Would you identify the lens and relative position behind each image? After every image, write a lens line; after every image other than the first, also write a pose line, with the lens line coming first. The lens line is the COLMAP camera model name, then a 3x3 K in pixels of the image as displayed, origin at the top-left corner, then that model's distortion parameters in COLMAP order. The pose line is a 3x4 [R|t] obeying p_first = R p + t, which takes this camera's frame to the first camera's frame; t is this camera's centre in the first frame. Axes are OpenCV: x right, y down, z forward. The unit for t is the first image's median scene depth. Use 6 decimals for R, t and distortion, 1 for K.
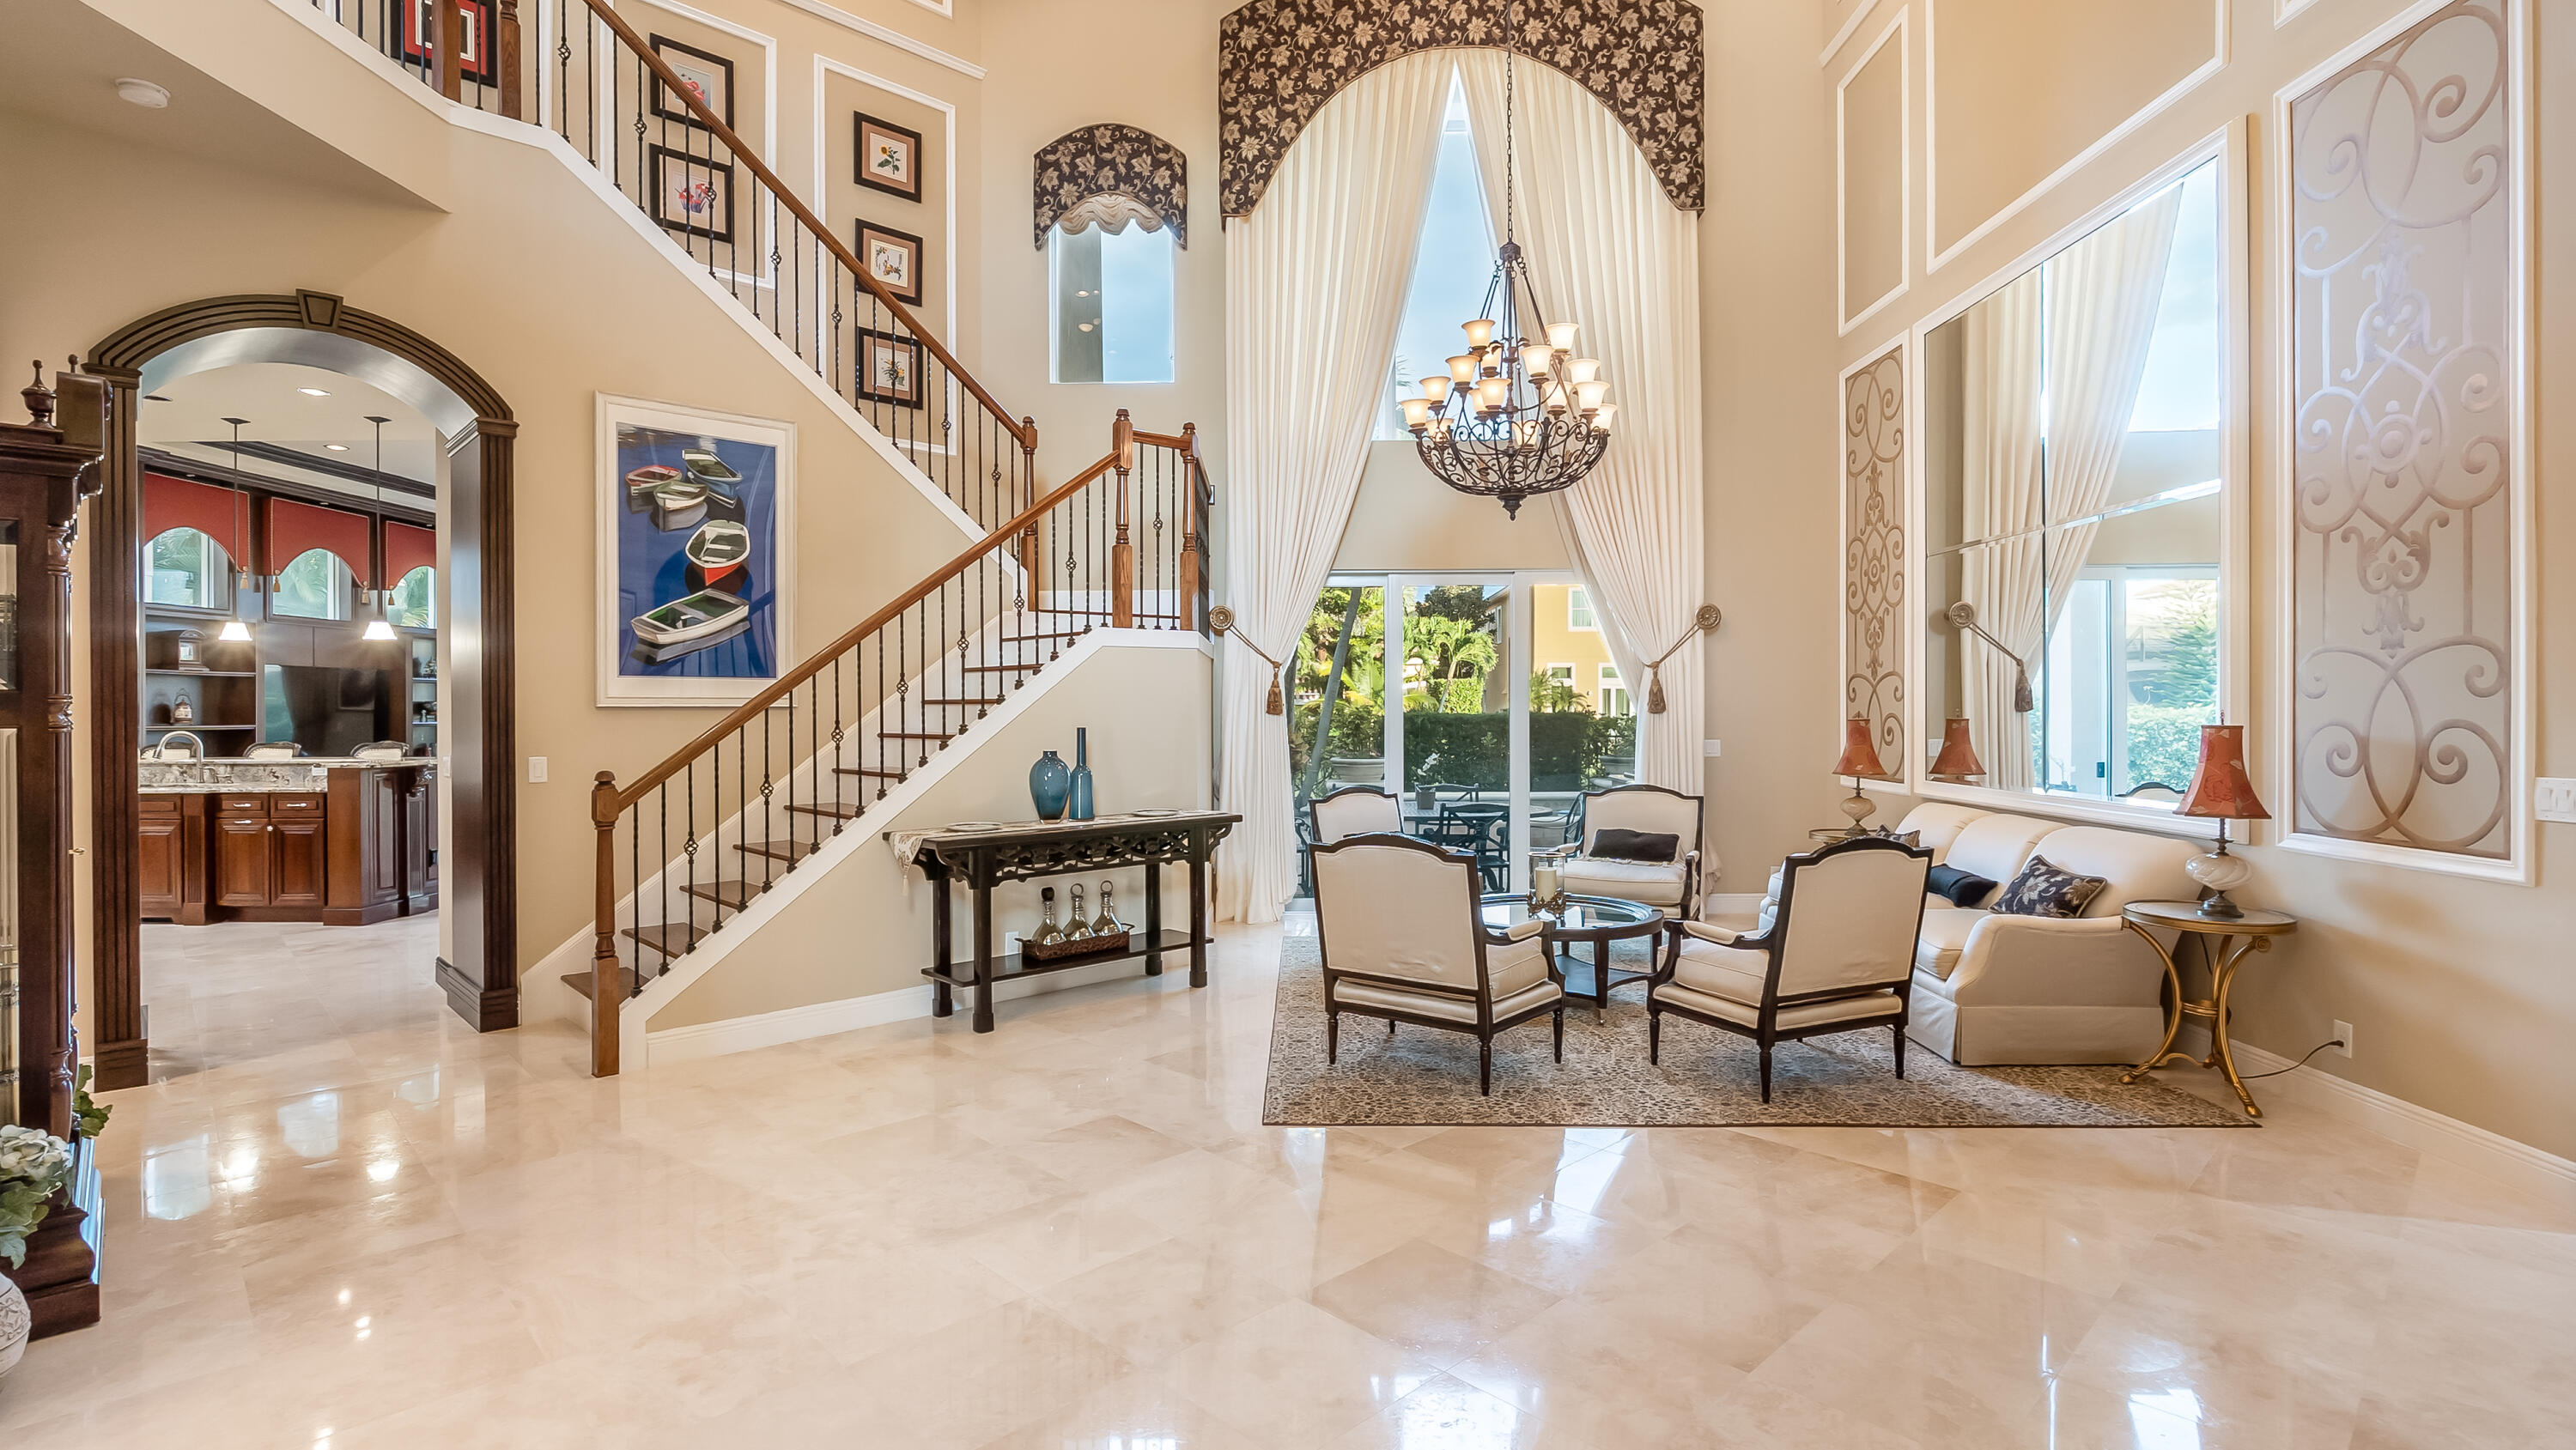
lens RADIAL K [[1197.4, 0, 1293.6], [0, 1197.4, 716.0], [0, 0, 1]] dist [-0.007892, 0.000875]
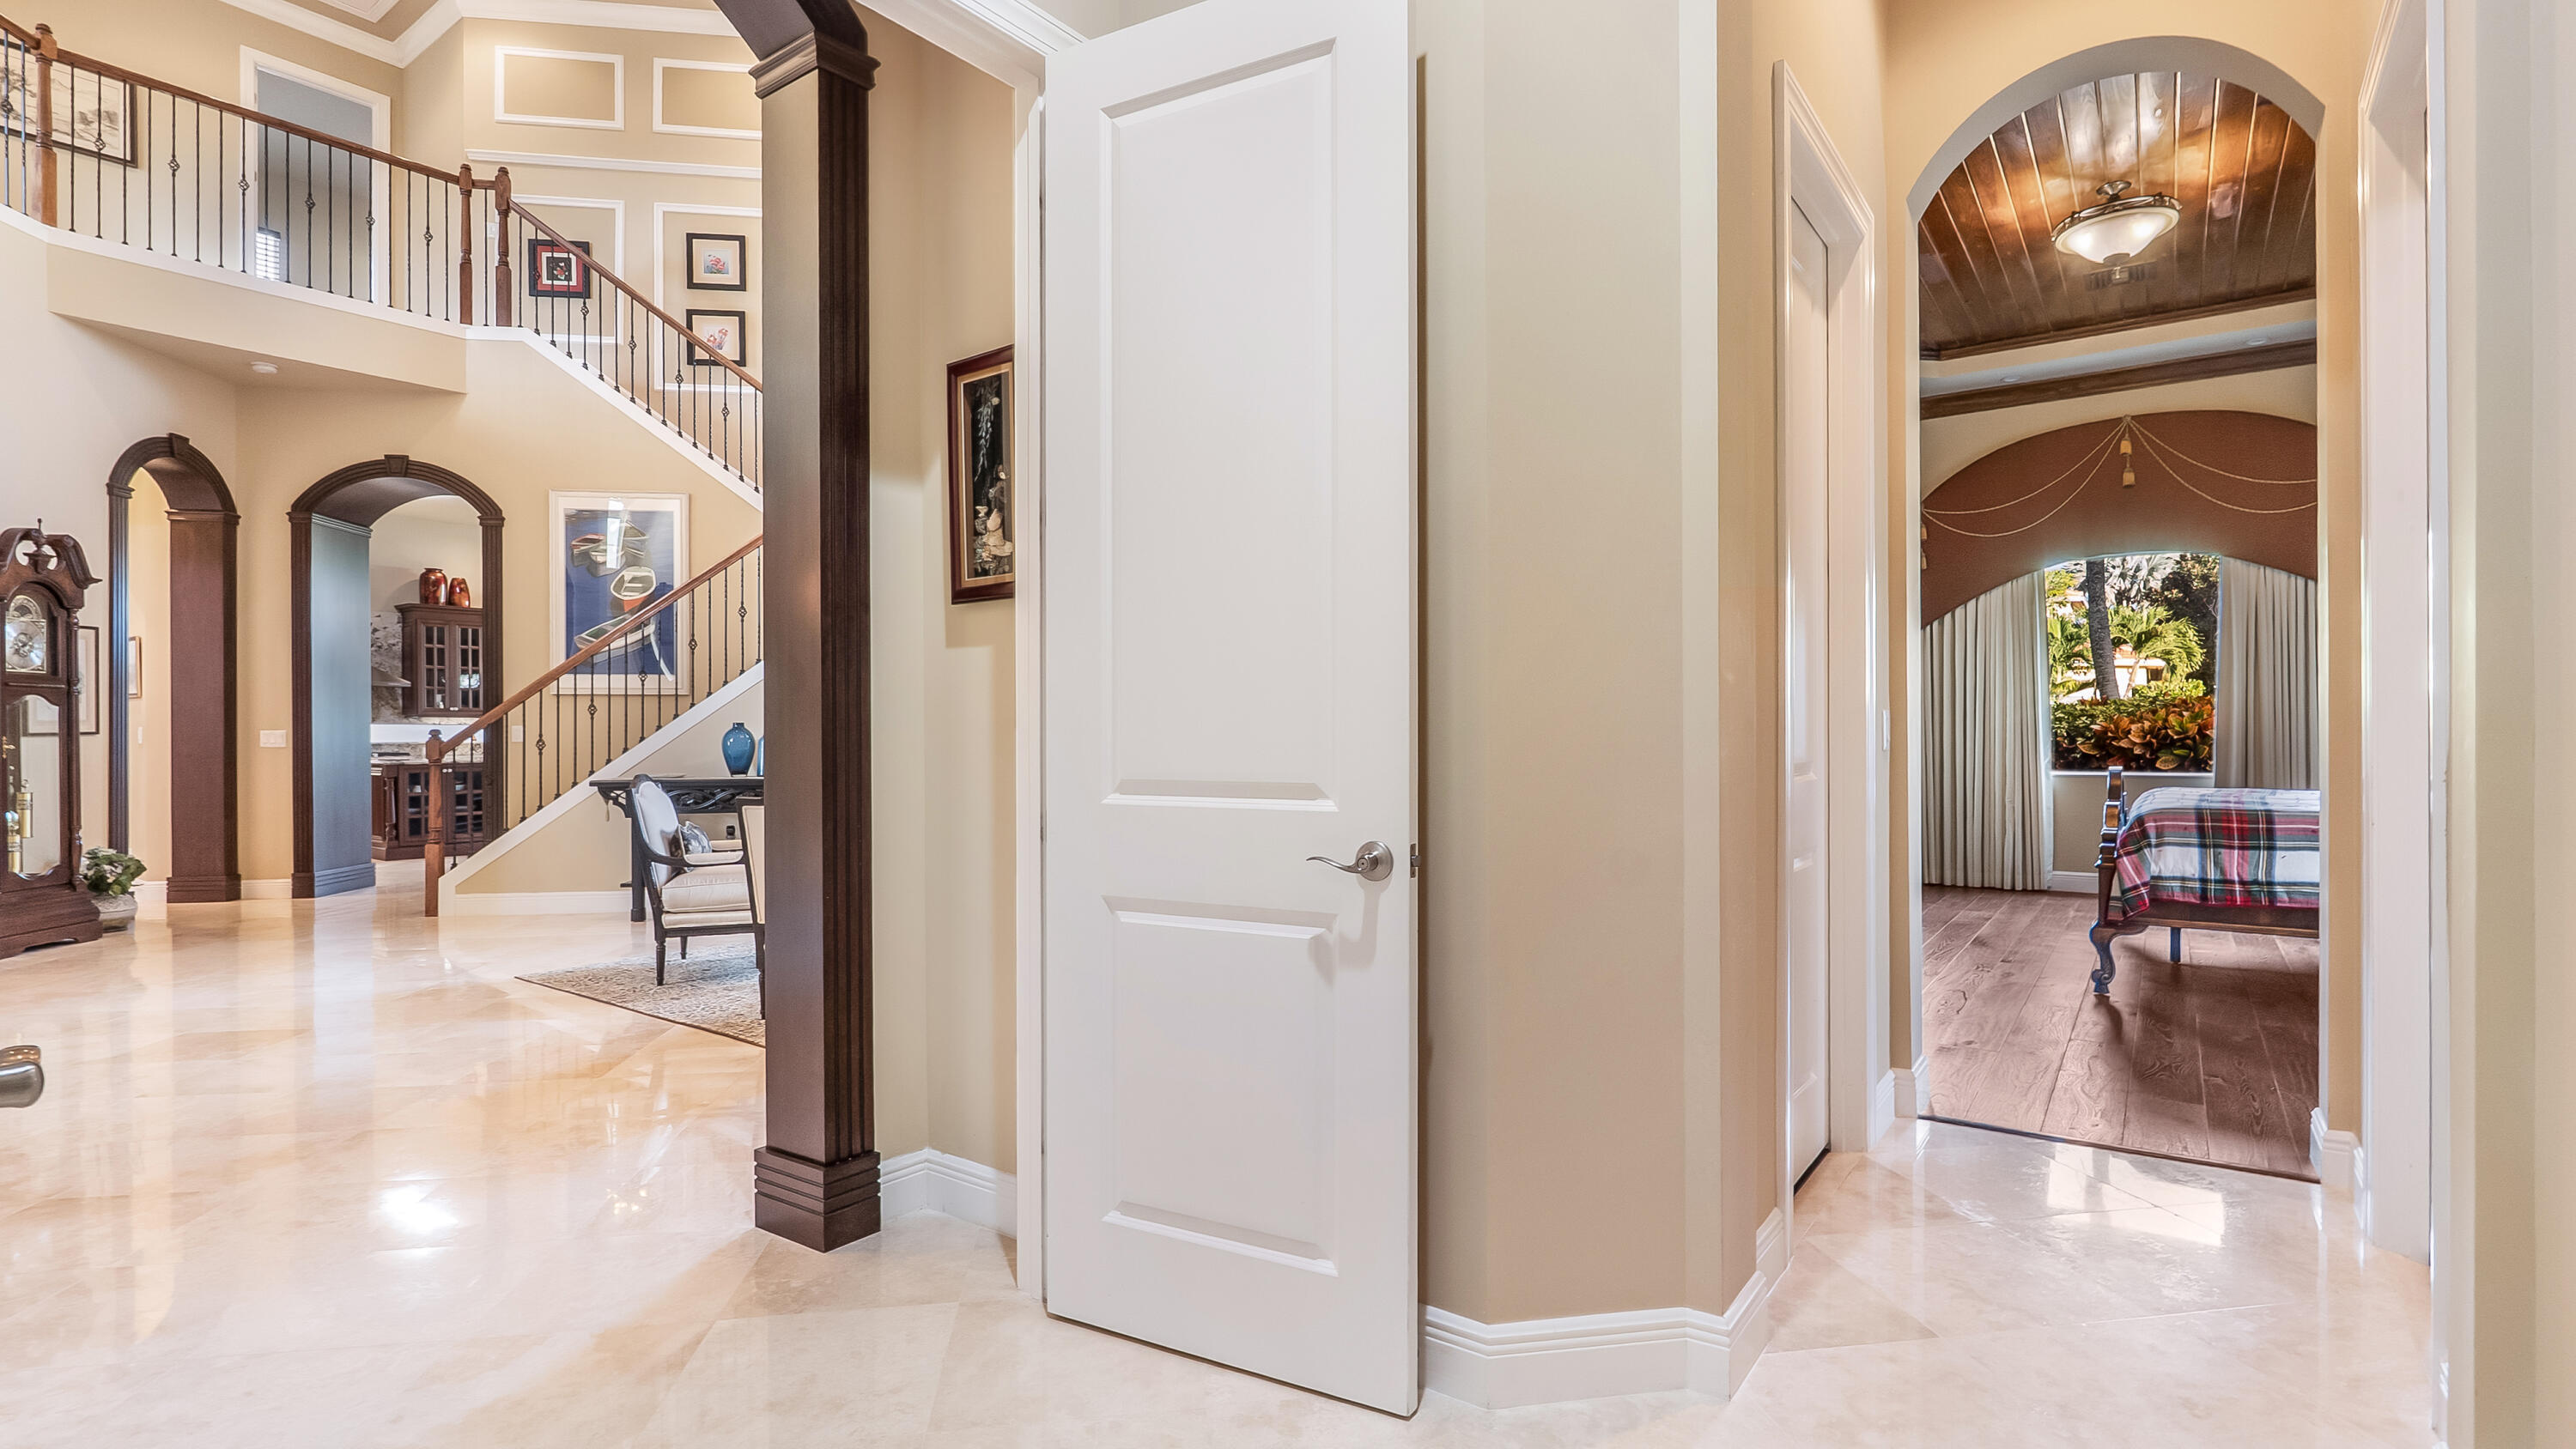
lens RADIAL K [[1197.4, 0, 1297.5], [0, 1197.4, 736.3], [0, 0, 1]] dist [-0.007892, 0.000875]
pose [[0.821106, 0.001702, -0.570773, 0.798480], [-0.002469, 0.999997, -0.000570, 0.033400], [0.570771, 0.001877, 0.821107, 0.207614]]
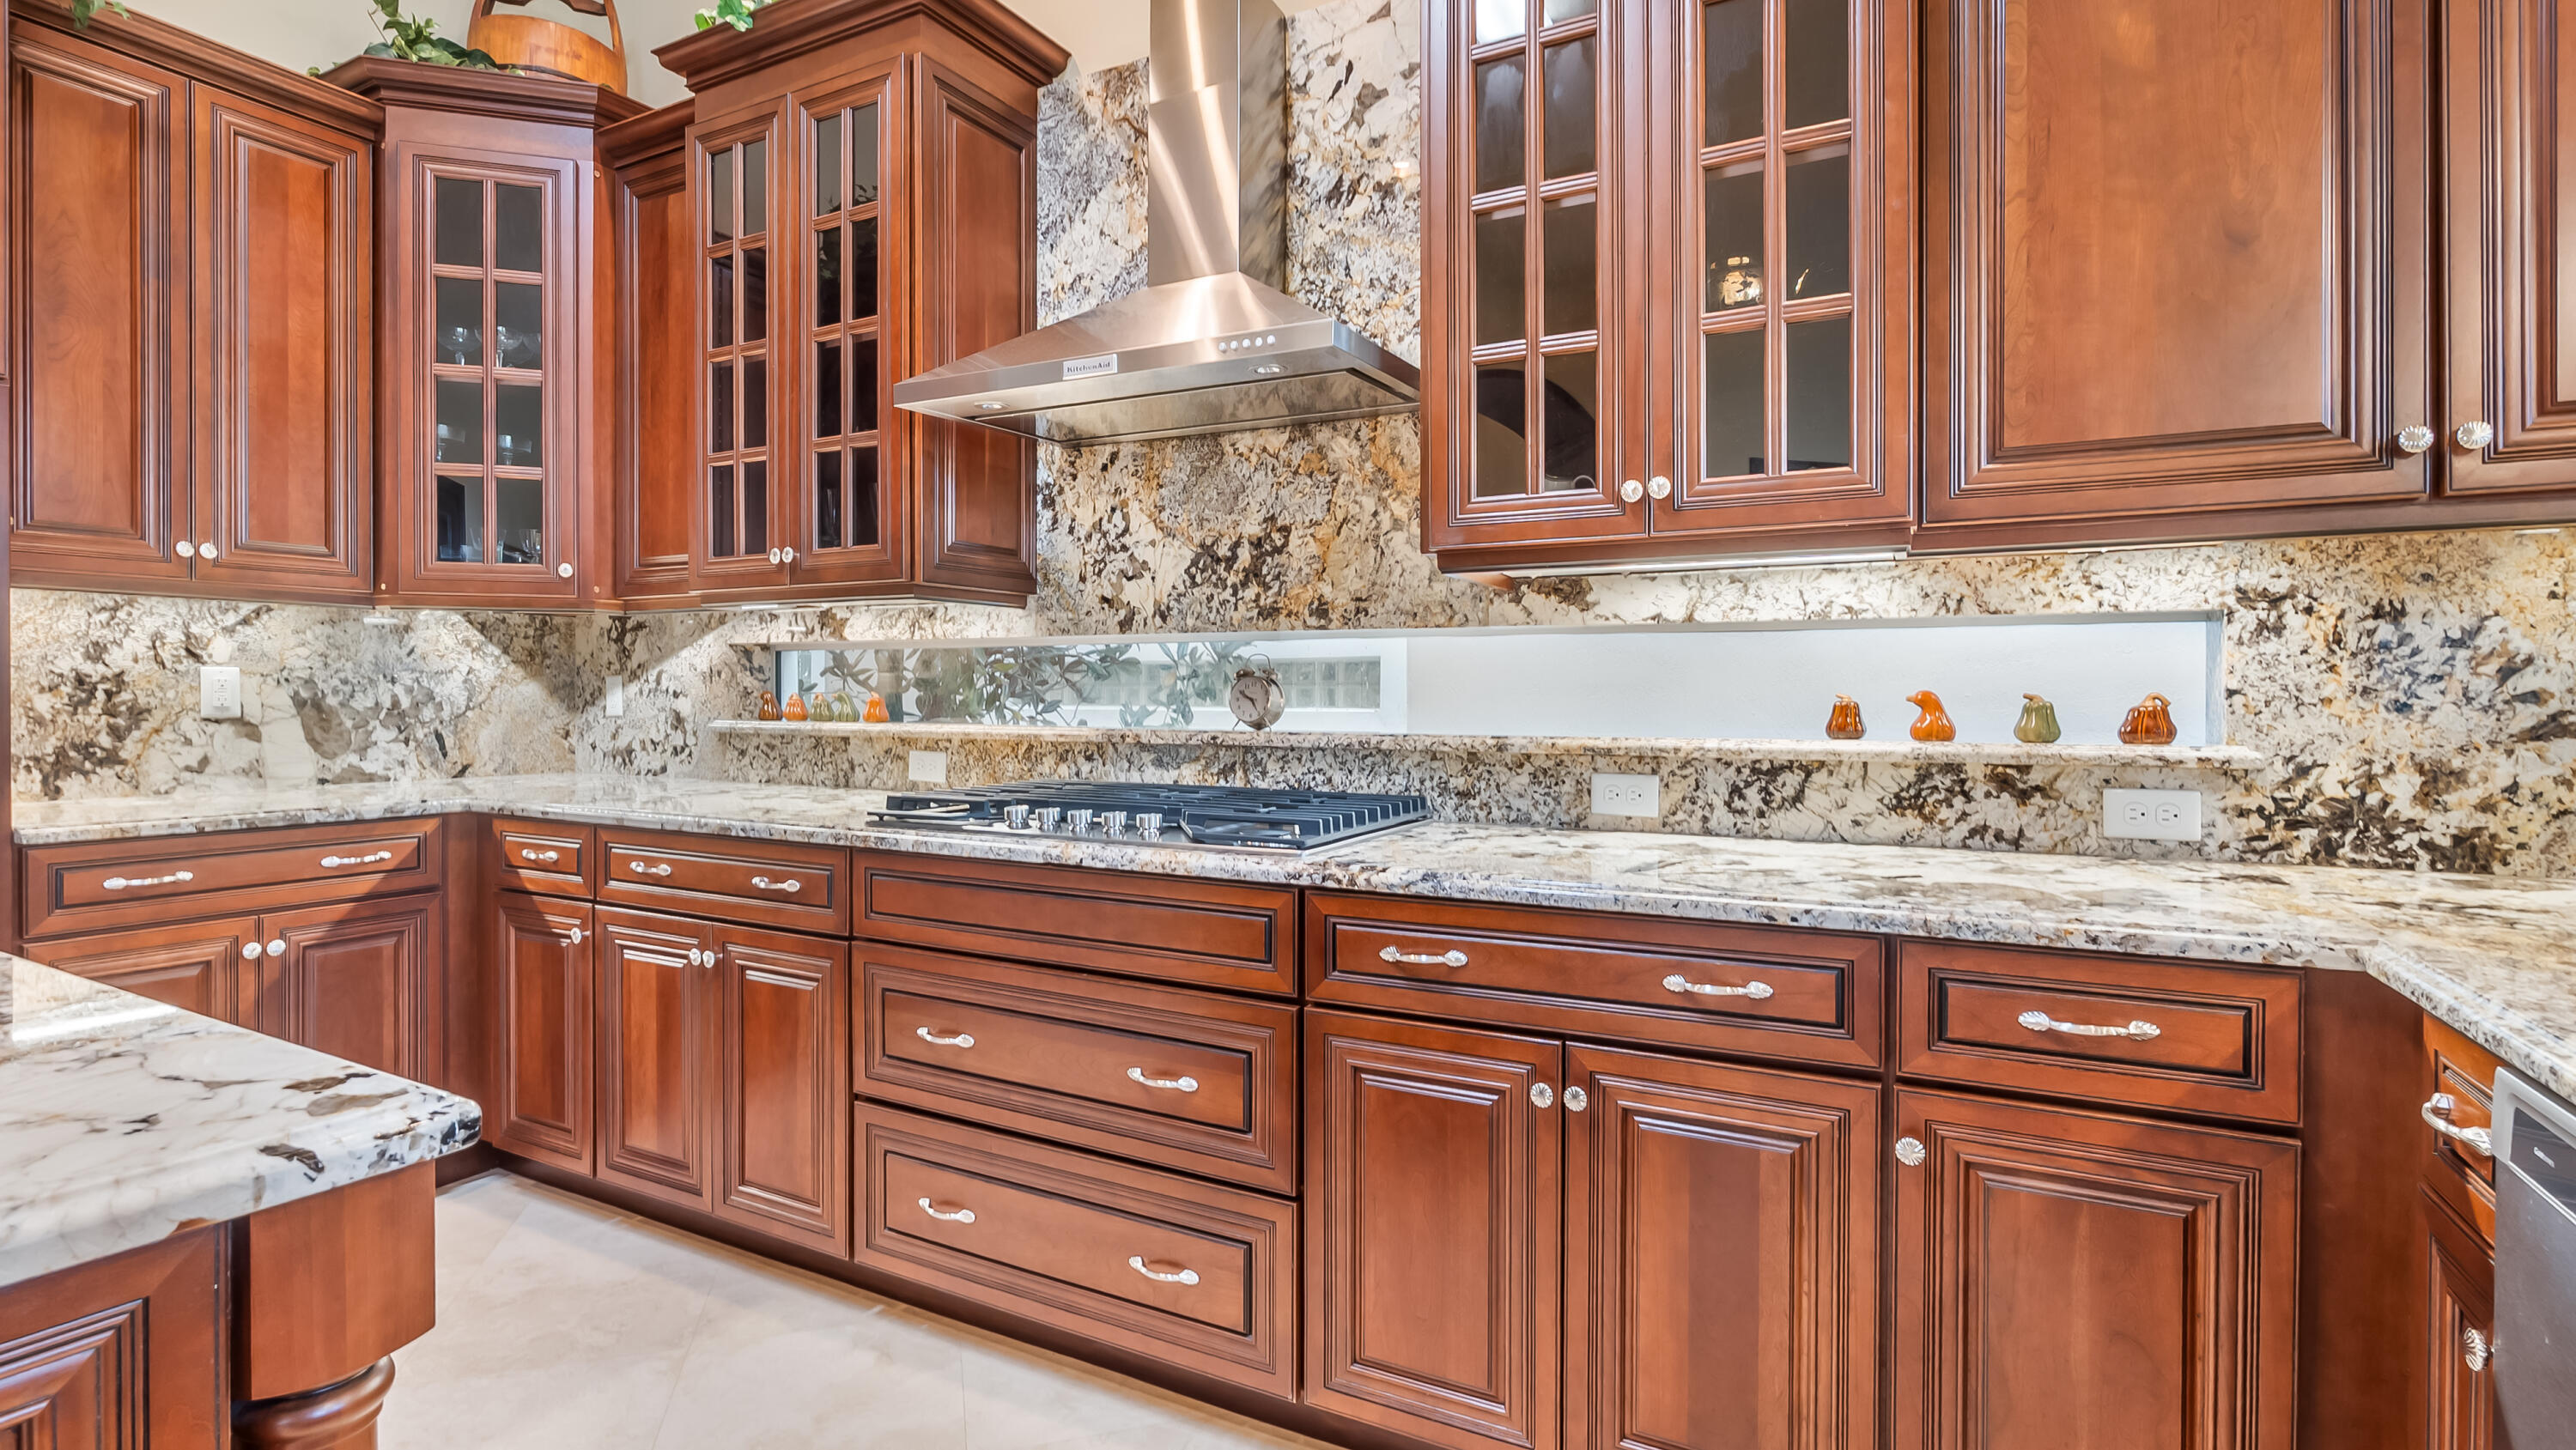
lens RADIAL K [[1197.4, 0, 1300.5], [0, 1197.4, 701.2], [0, 0, 1]] dist [-0.007892, 0.000875]
pose [[-0.454755, 0.004793, -0.890604, -1.004324], [-0.007727, 0.999927, 0.009327, 0.033152], [0.890583, 0.011123, -0.454684, 0.987702]]
